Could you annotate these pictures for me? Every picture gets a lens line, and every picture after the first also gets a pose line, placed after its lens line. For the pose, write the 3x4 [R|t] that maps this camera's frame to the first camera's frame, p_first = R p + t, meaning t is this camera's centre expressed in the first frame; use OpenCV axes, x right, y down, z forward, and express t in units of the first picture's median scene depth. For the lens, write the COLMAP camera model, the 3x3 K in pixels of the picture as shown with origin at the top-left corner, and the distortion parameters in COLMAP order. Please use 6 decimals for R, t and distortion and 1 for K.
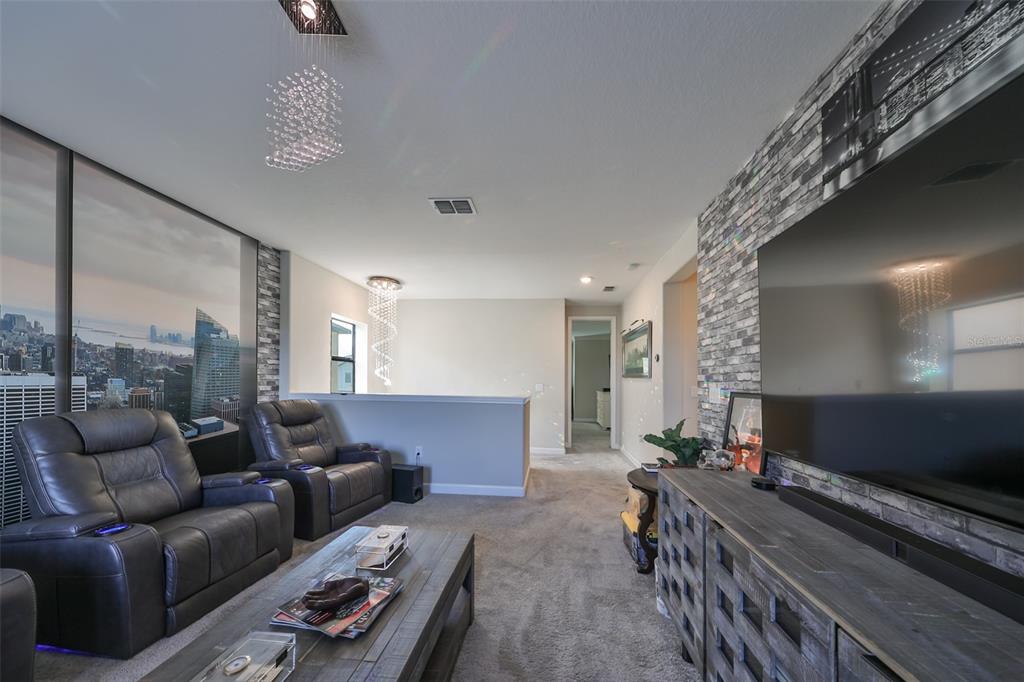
lens RADIAL K [[323.7, 0, 526.2], [0, 323.7, 377.6], [0, 0, 1]] dist [-0.004257, 0.000114]
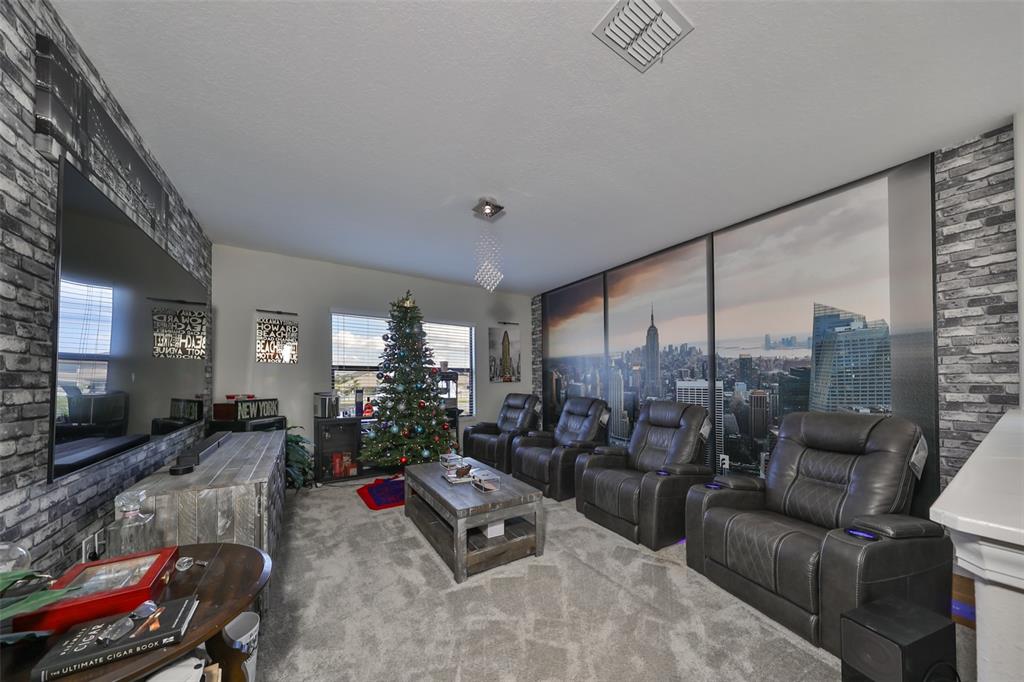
lens RADIAL K [[323.7, 0, 501.9], [0, 323.7, 380.9], [0, 0, 1]] dist [-0.004257, 0.000114]
pose [[-0.805071, -0.004409, -0.593163, 0.266037], [0.005440, 0.999875, -0.014816, 0.011077], [0.593154, -0.015155, -0.804946, 1.514383]]
